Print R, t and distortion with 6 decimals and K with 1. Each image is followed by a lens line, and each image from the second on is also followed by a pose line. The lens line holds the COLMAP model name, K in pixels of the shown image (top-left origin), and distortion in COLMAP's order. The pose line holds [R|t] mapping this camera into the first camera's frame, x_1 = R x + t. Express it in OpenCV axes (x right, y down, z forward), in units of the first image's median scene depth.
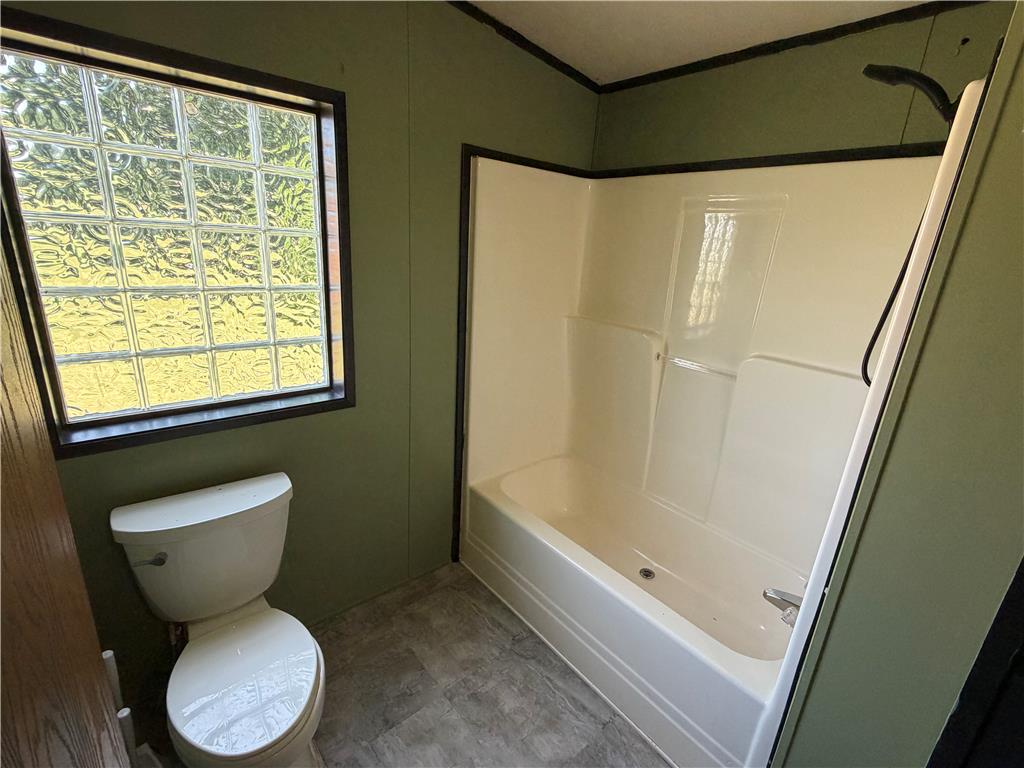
lens RADIAL K [[456.5, 0, 509.0], [0, 456.5, 381.0], [0, 0, 1]] dist [-0.002281, -0.000155]
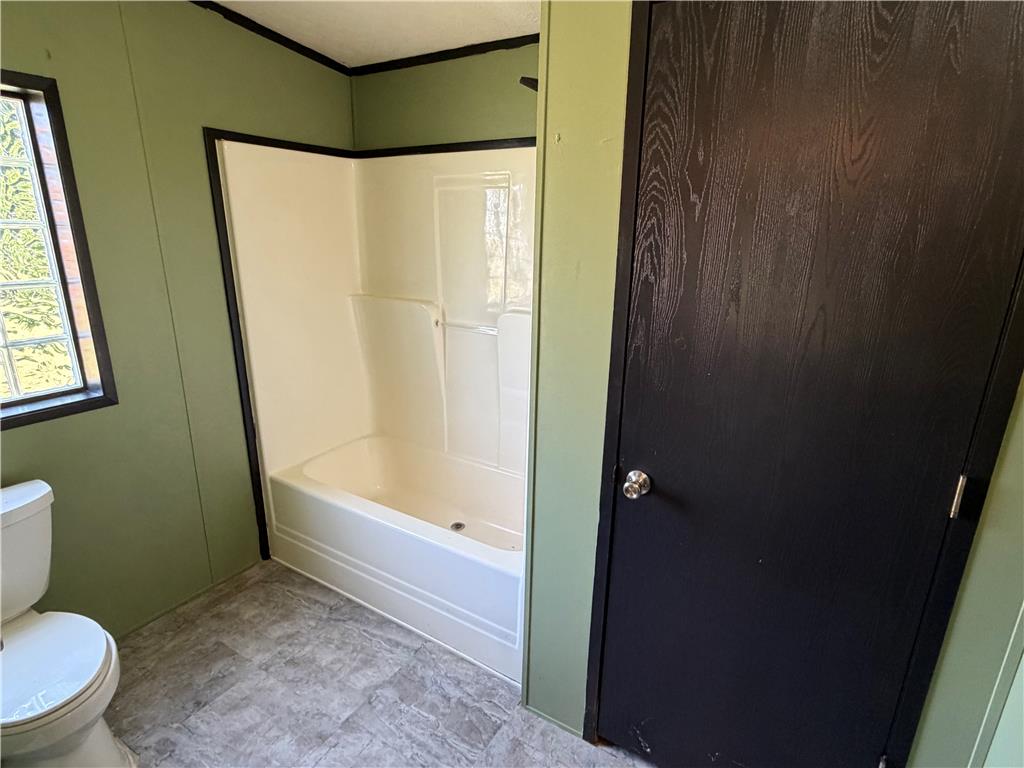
lens RADIAL K [[544.3, 0, 514.5], [0, 544.3, 389.3], [0, 0, 1]] dist [0.000669, -0.002310]
pose [[0.949817, -0.133005, 0.283122, 0.130446], [0.131949, 0.990992, 0.022884, 0.108478], [-0.283616, 0.015622, 0.958811, -0.320947]]
